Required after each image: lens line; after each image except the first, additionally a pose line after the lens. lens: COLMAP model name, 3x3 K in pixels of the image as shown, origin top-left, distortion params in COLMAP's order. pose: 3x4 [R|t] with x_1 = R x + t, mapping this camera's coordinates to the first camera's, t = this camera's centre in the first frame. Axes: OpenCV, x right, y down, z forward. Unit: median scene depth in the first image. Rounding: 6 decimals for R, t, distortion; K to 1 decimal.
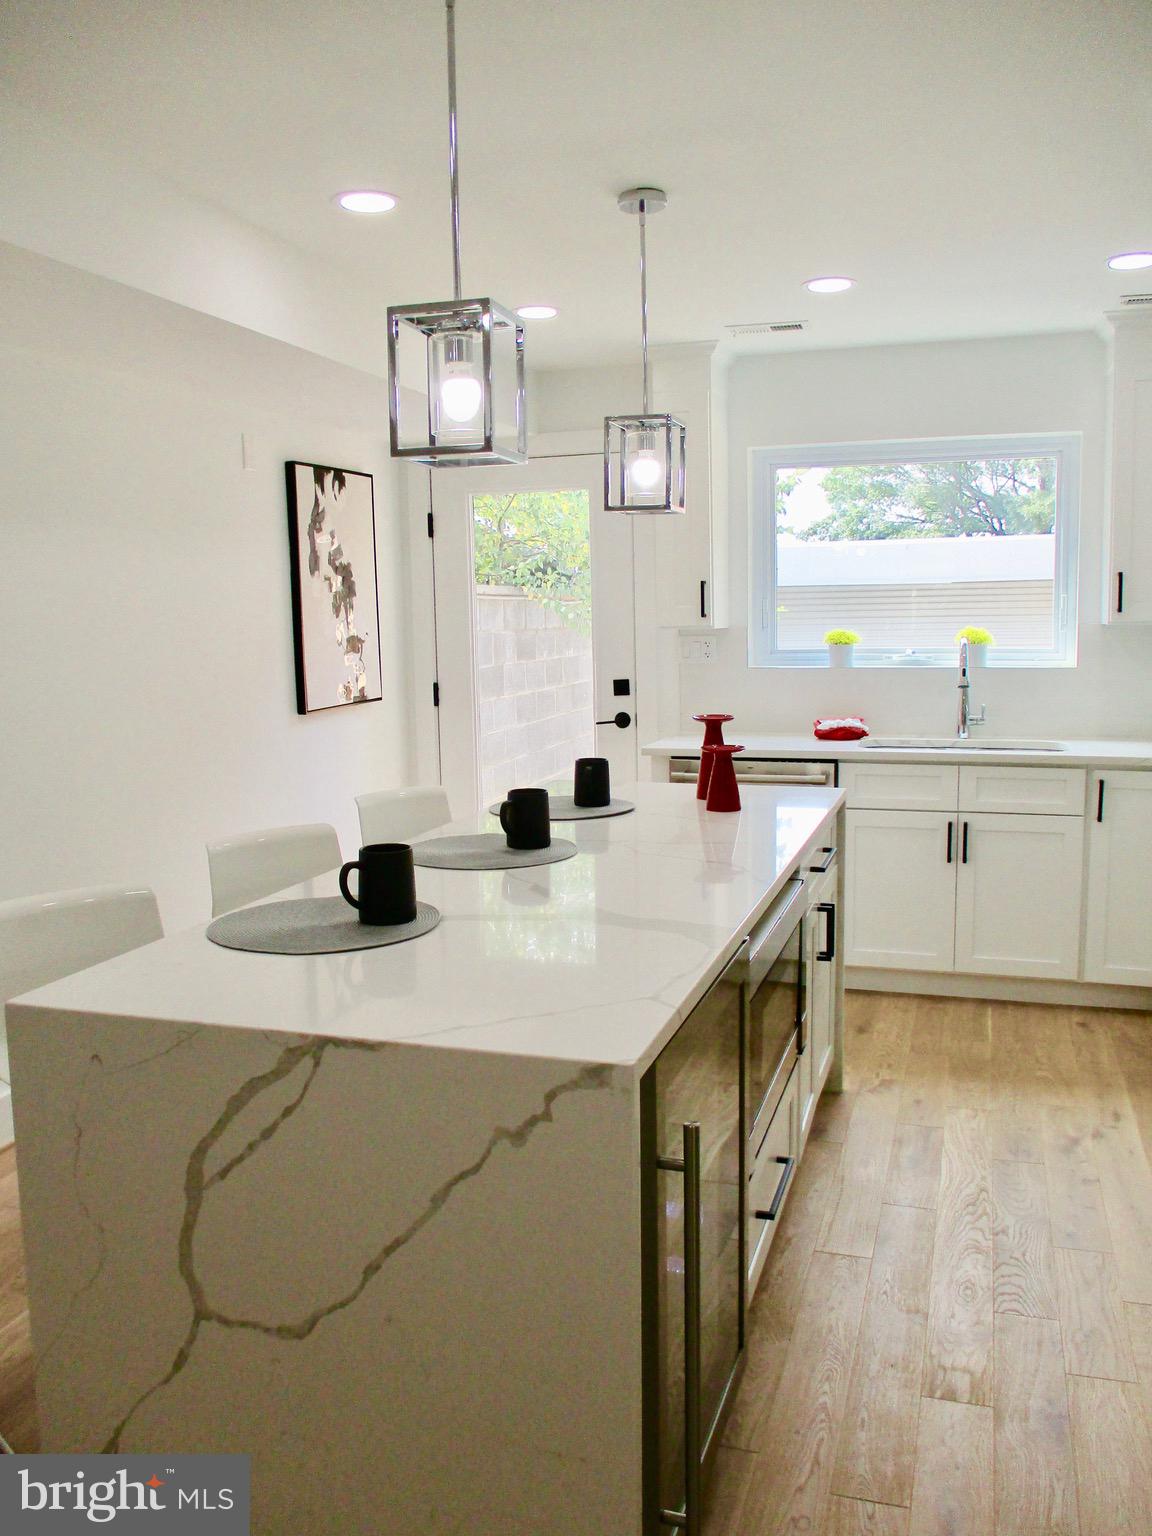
lens RADIAL K [[1271.9, 0, 576.0], [0, 1271.9, 768.0], [0, 0, 1]] dist [-0.040454, 0.013077]
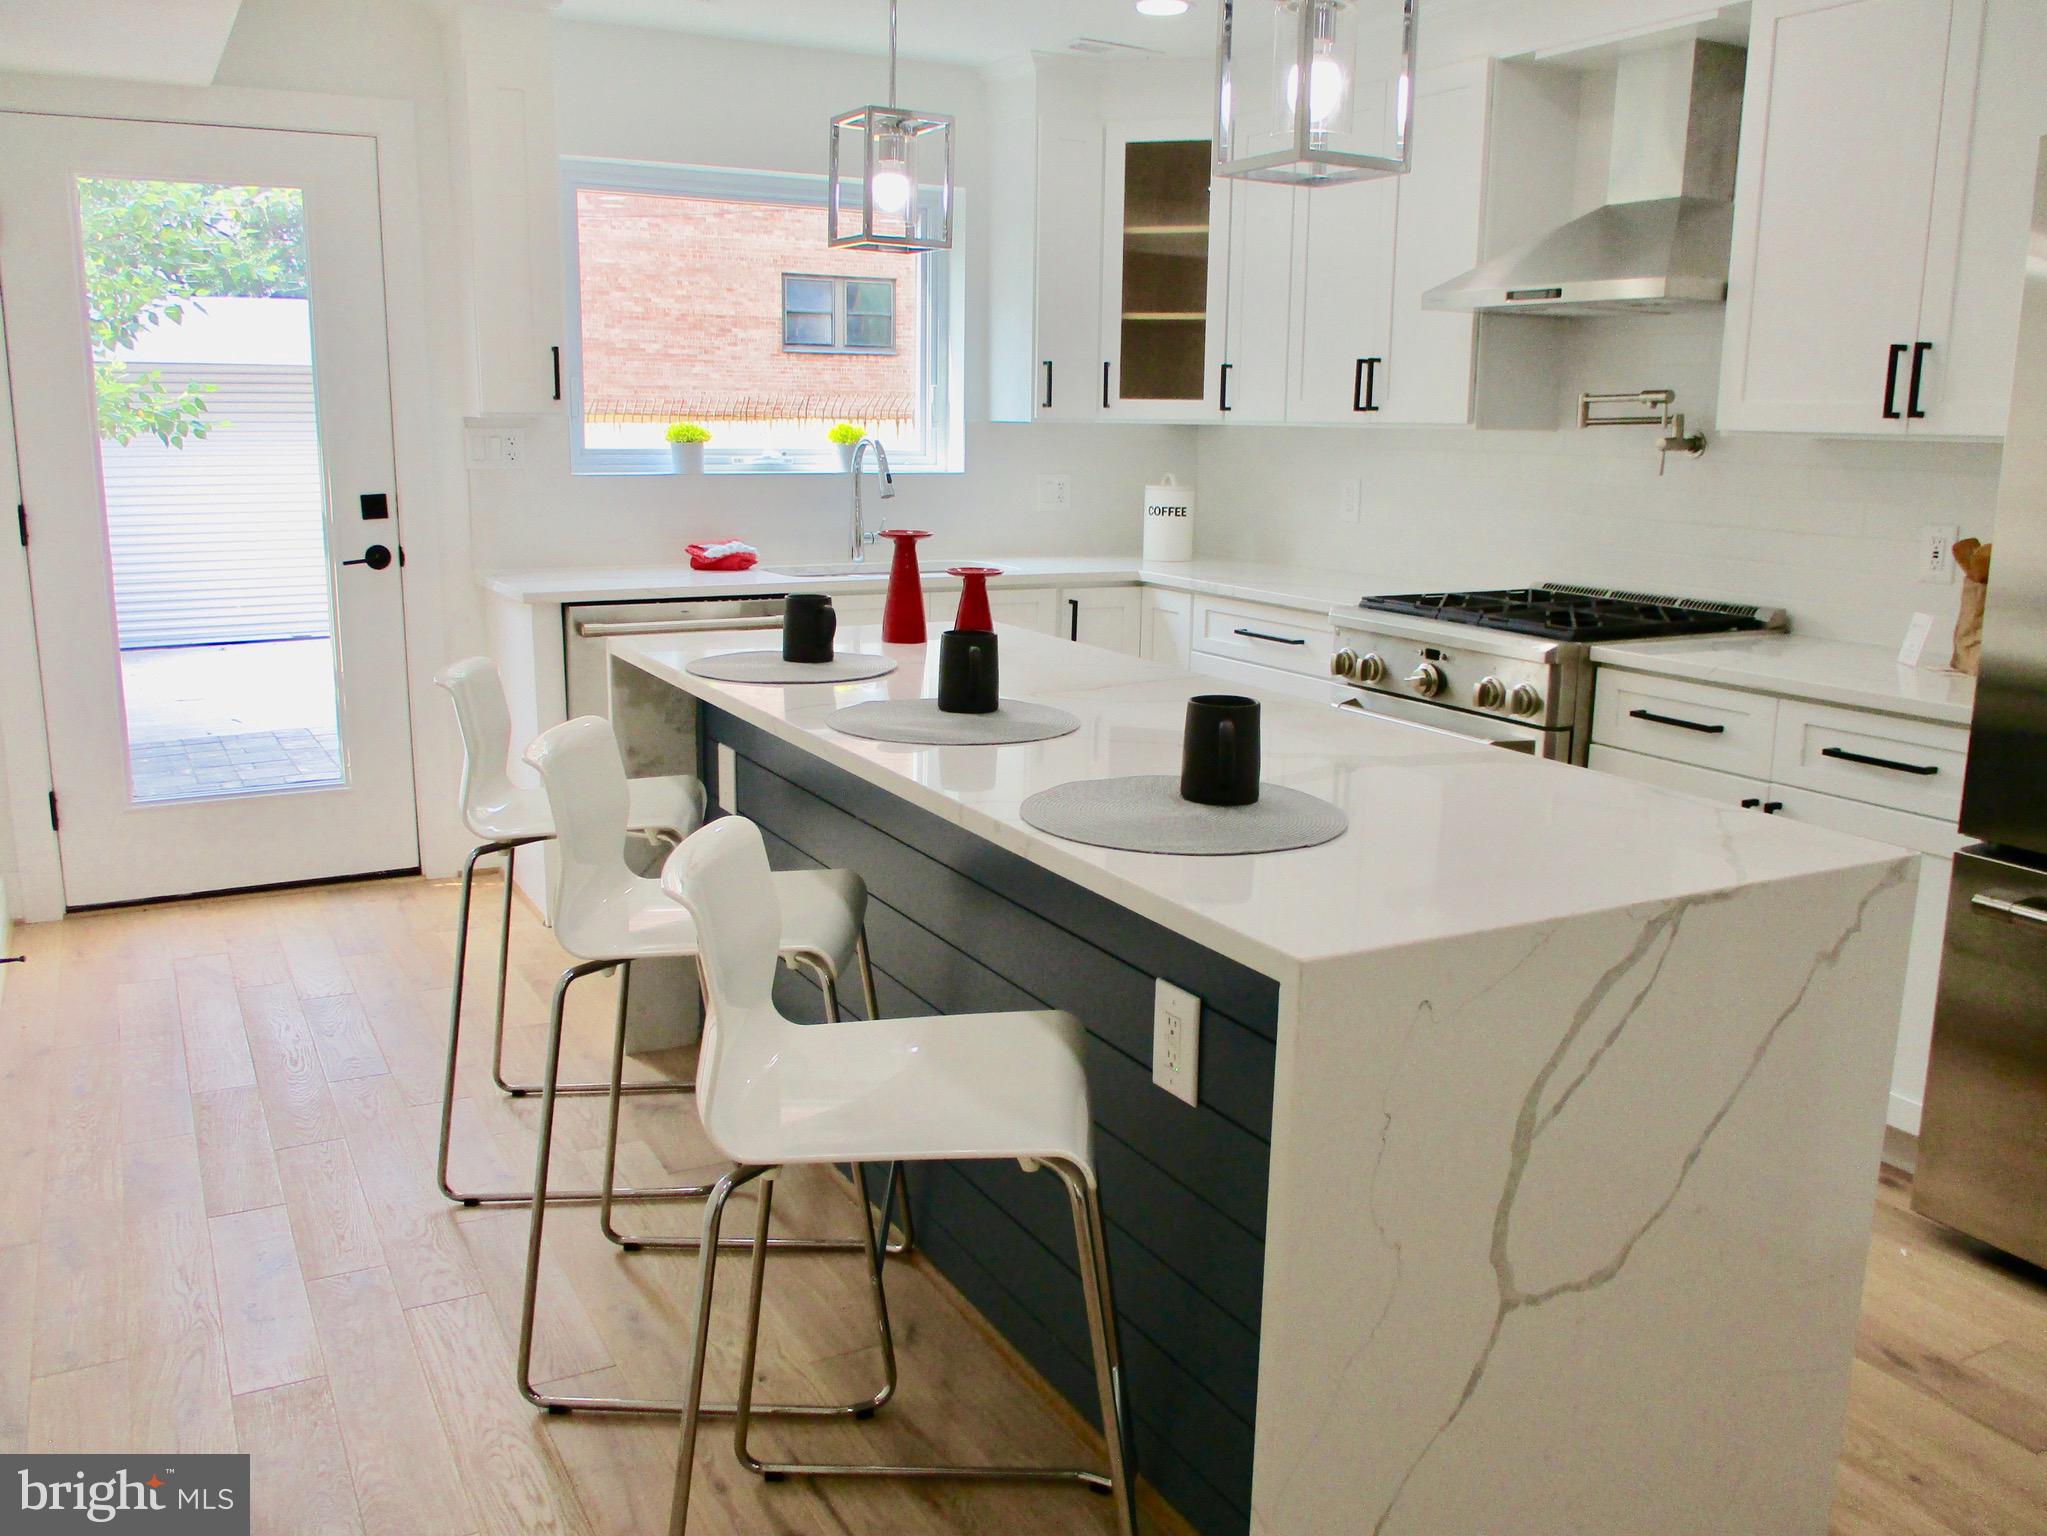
lens RADIAL K [[1695.0, 0, 1028.9], [0, 1695.0, 762.0], [0, 0, 1]] dist [-0.040454, 0.013077]
pose [[0.695969, -0.119726, 0.708020, -1.184346], [0.061847, 0.992333, 0.107008, -0.017220], [-0.715403, -0.030686, 0.698038, 0.511298]]
